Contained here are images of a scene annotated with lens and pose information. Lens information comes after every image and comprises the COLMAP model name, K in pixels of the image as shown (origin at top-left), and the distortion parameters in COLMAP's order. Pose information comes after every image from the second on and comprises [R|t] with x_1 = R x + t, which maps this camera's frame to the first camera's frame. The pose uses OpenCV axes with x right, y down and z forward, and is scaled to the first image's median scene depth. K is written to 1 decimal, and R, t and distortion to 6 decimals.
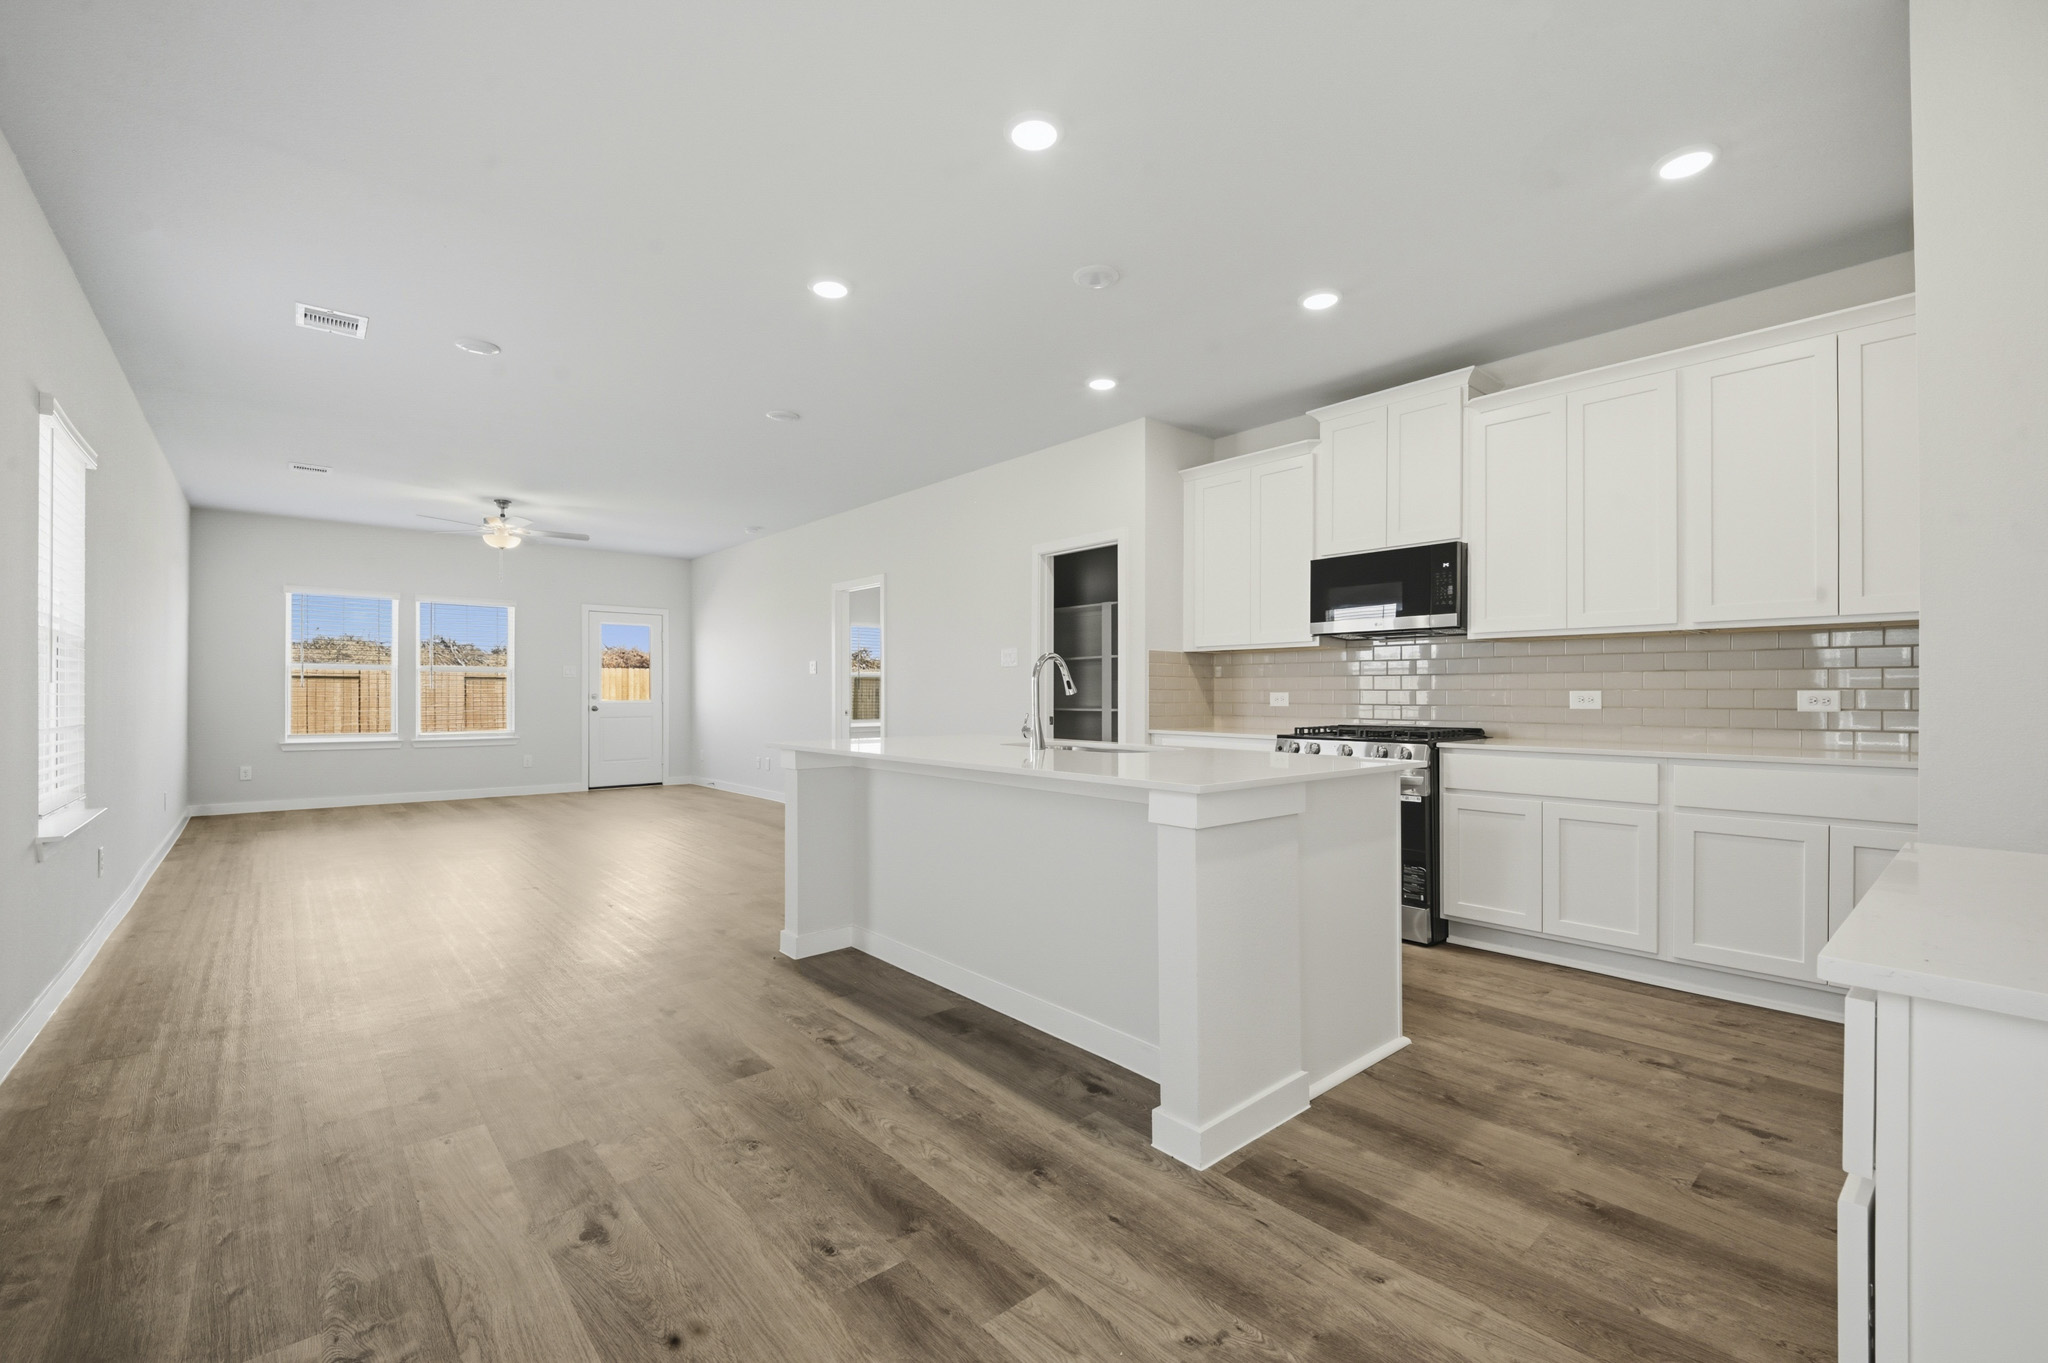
lens RADIAL K [[862.2, 0, 1033.3], [0, 862.2, 689.8], [0, 0, 1]] dist [-0.009013, -0.002675]
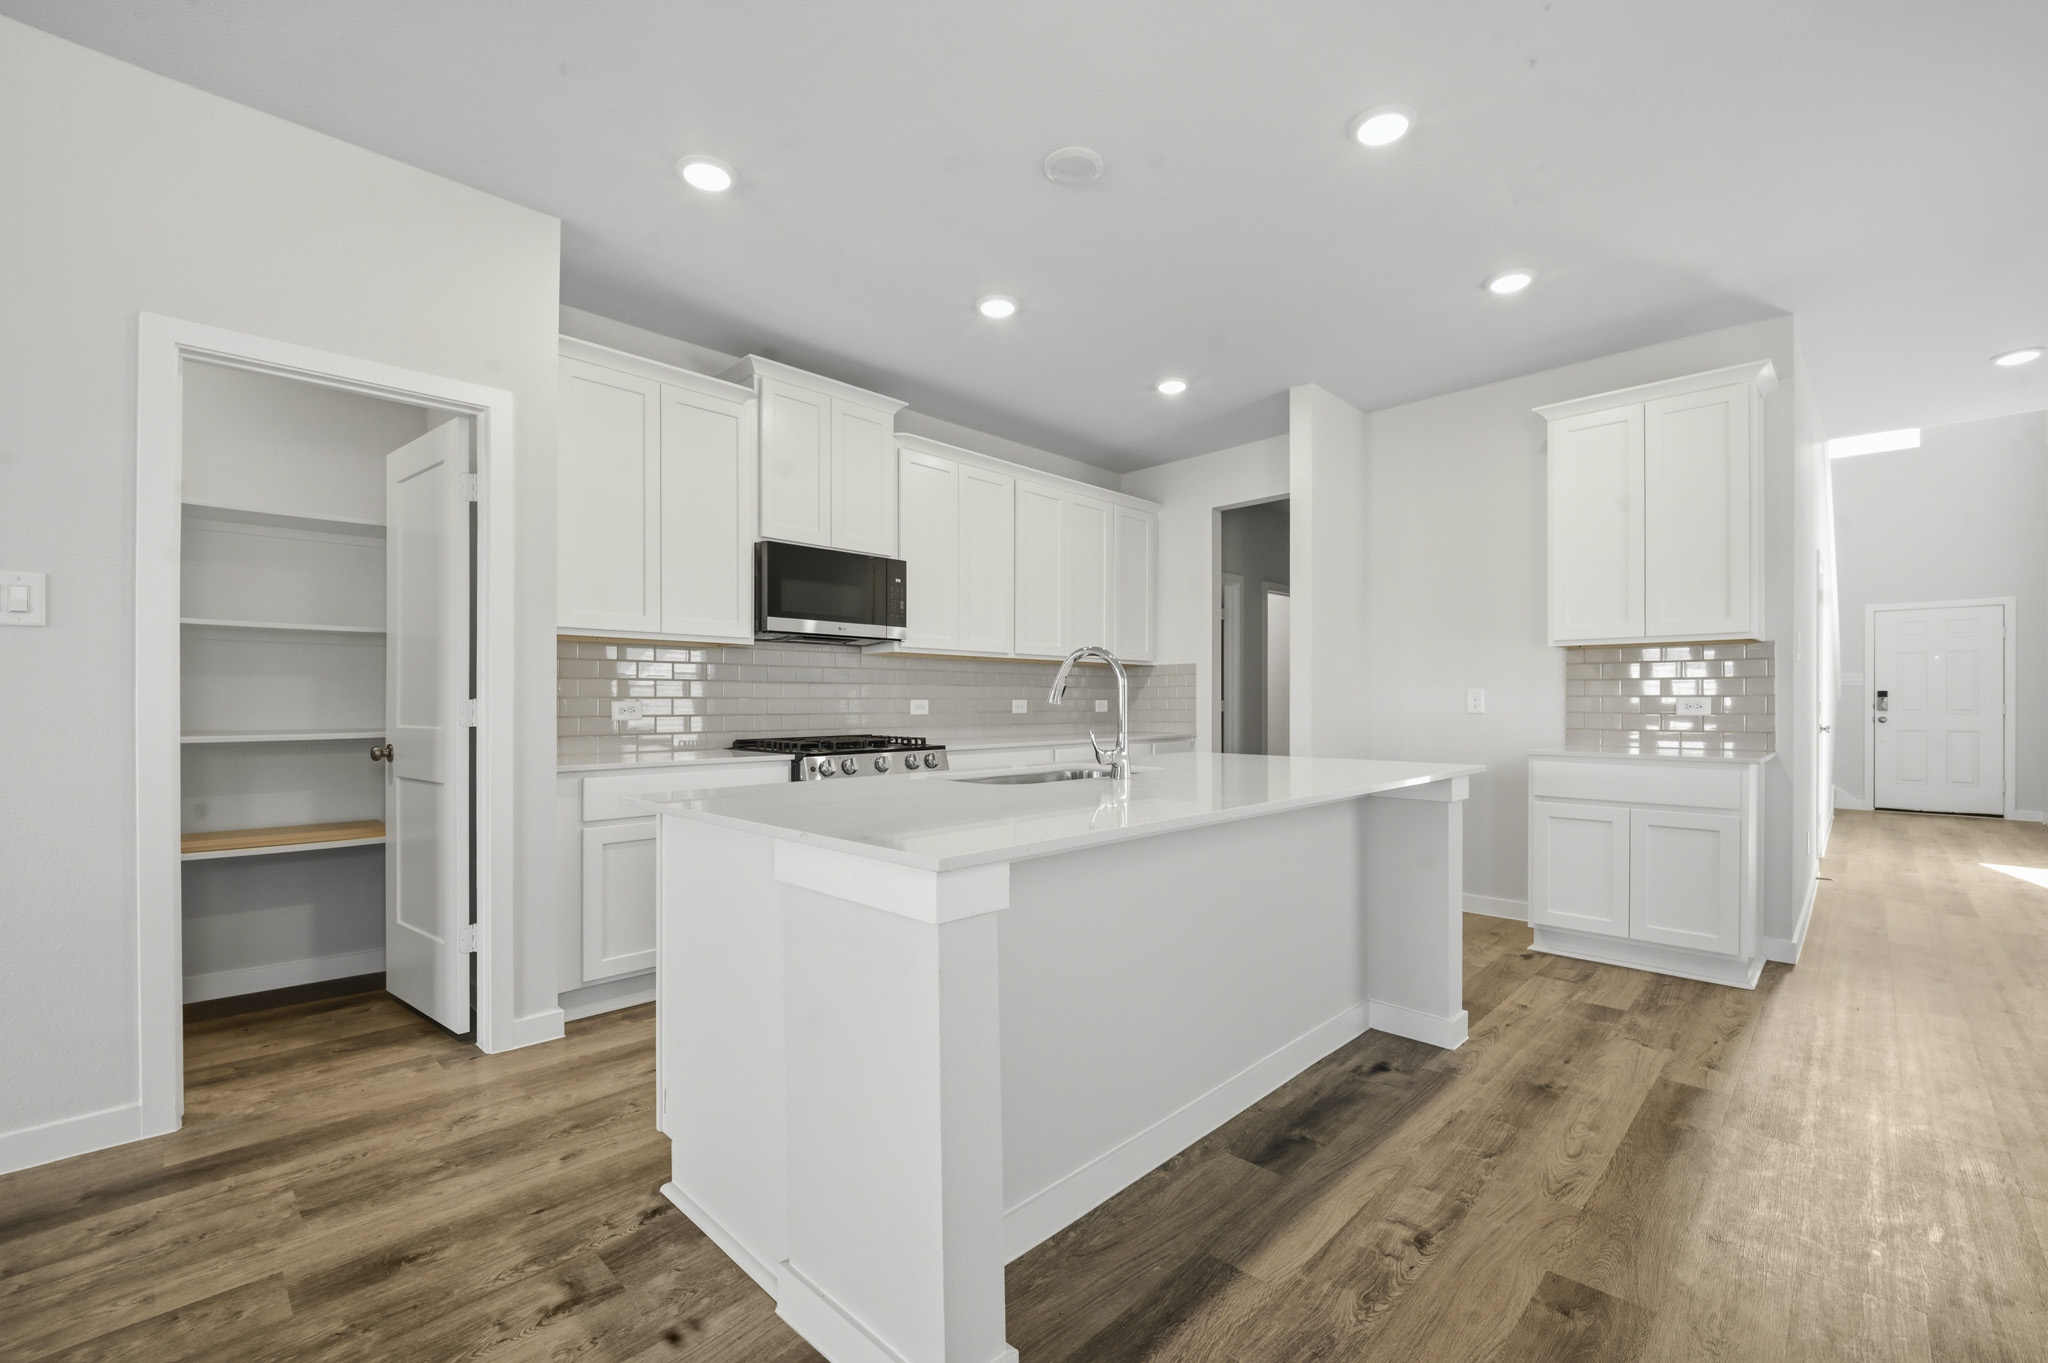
lens RADIAL K [[862.2, 0, 1027.8], [0, 862.2, 692.0], [0, 0, 1]] dist [-0.009013, -0.002675]
pose [[-0.077132, 0.006943, 0.996997, -0.859160], [-0.006104, 0.999954, -0.007436, -0.001409], [-0.997002, -0.006659, -0.077086, 1.342913]]
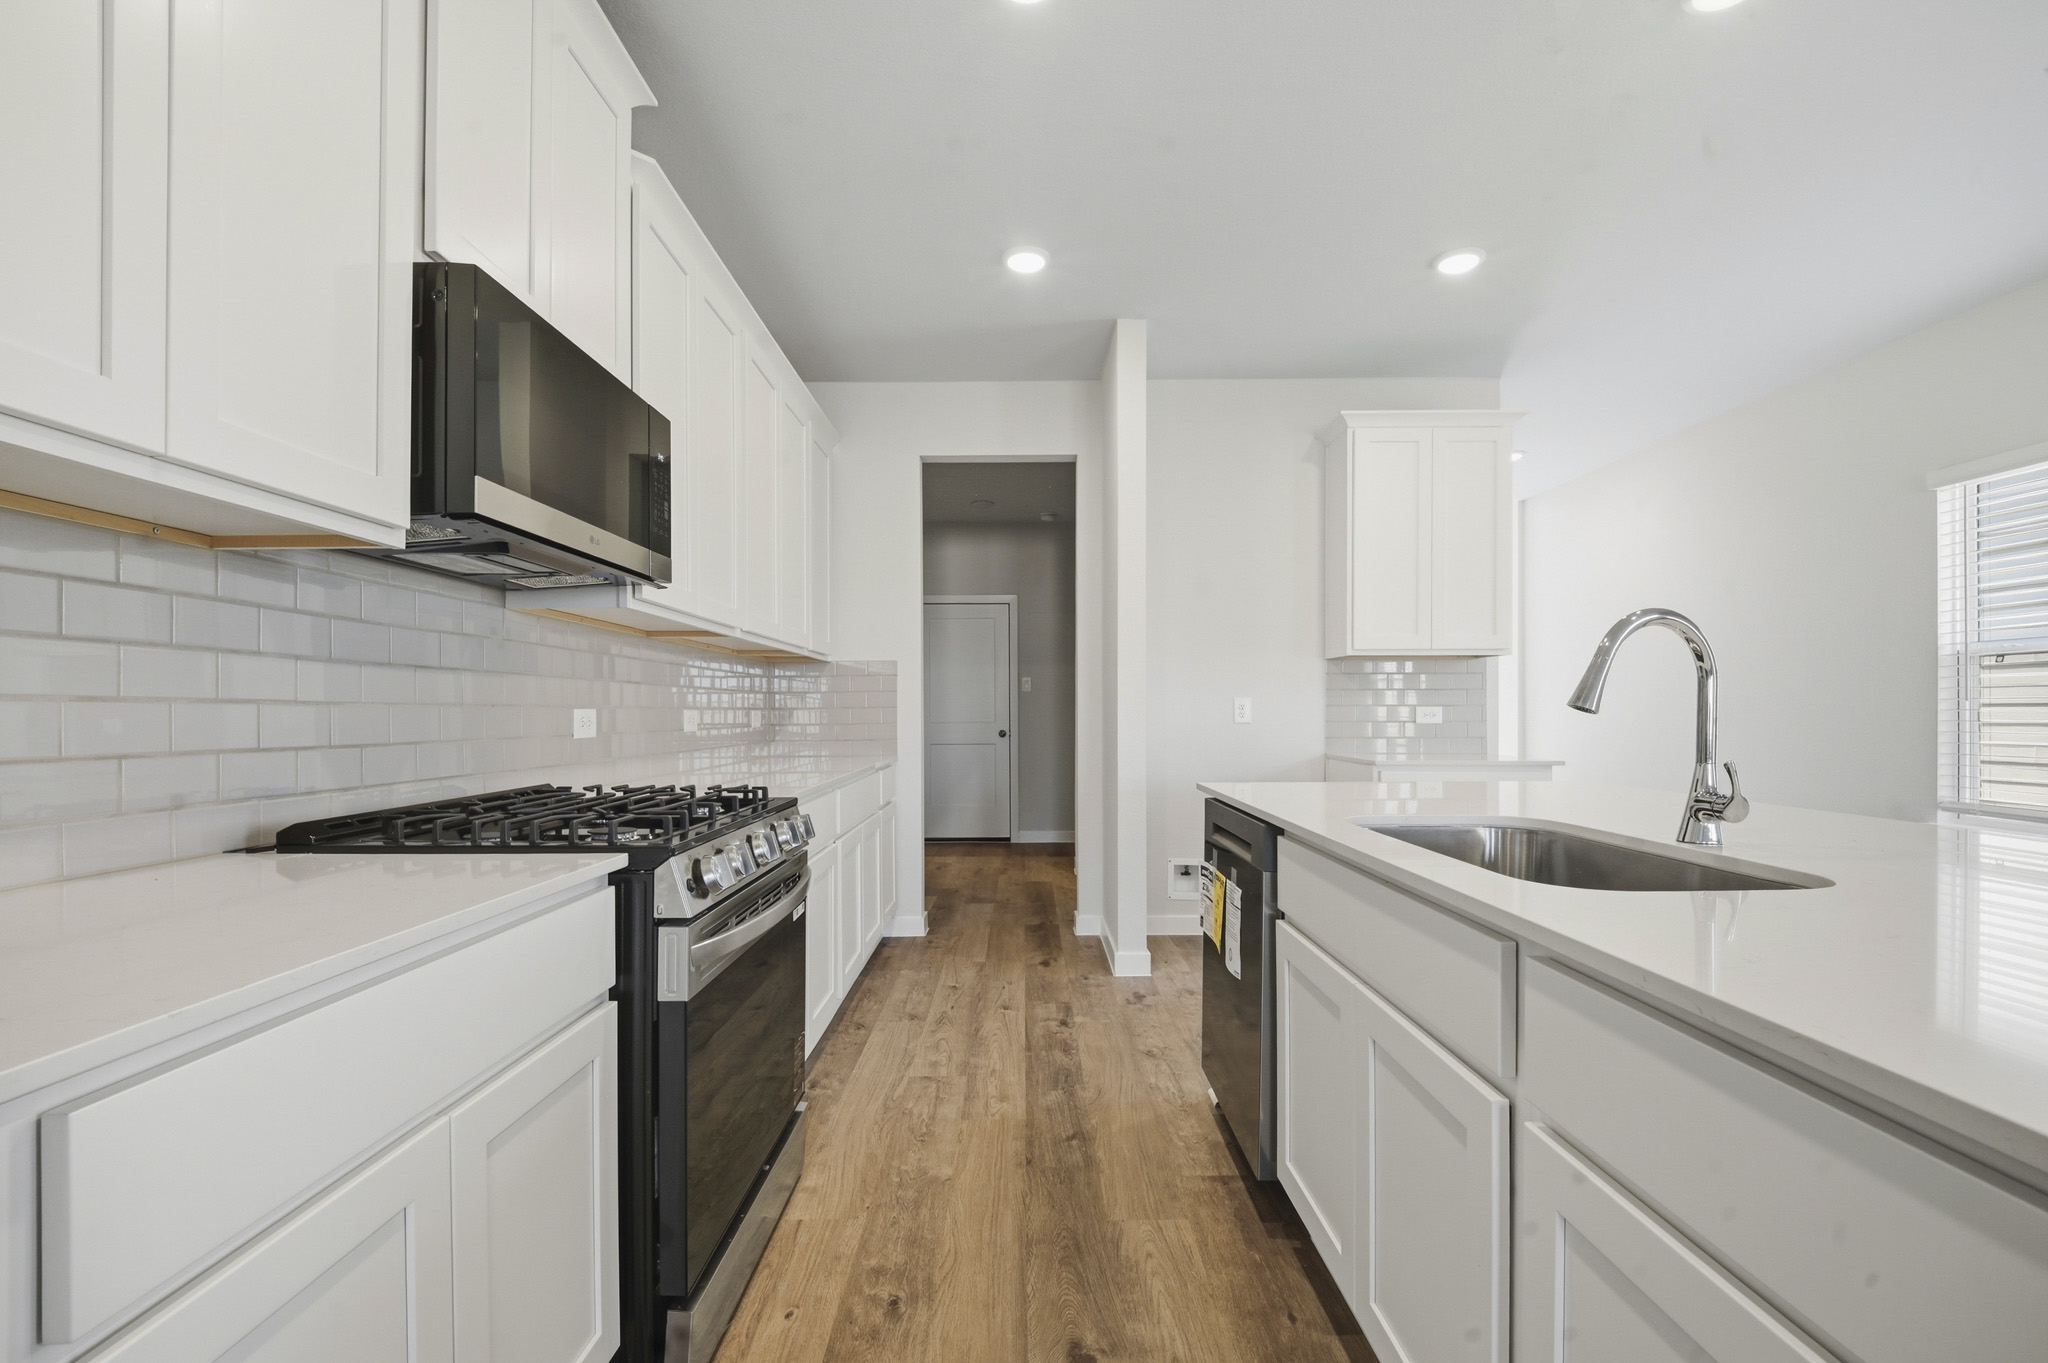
lens RADIAL K [[903.8, 0, 1023.2], [0, 903.8, 709.4], [0, 0, 1]] dist [-0.003585, -0.000221]
pose [[-0.766540, 0.003263, 0.642188, -0.031279], [-0.001896, 0.999971, -0.007345, 0.009047], [-0.642193, -0.006848, -0.766512, 1.851072]]
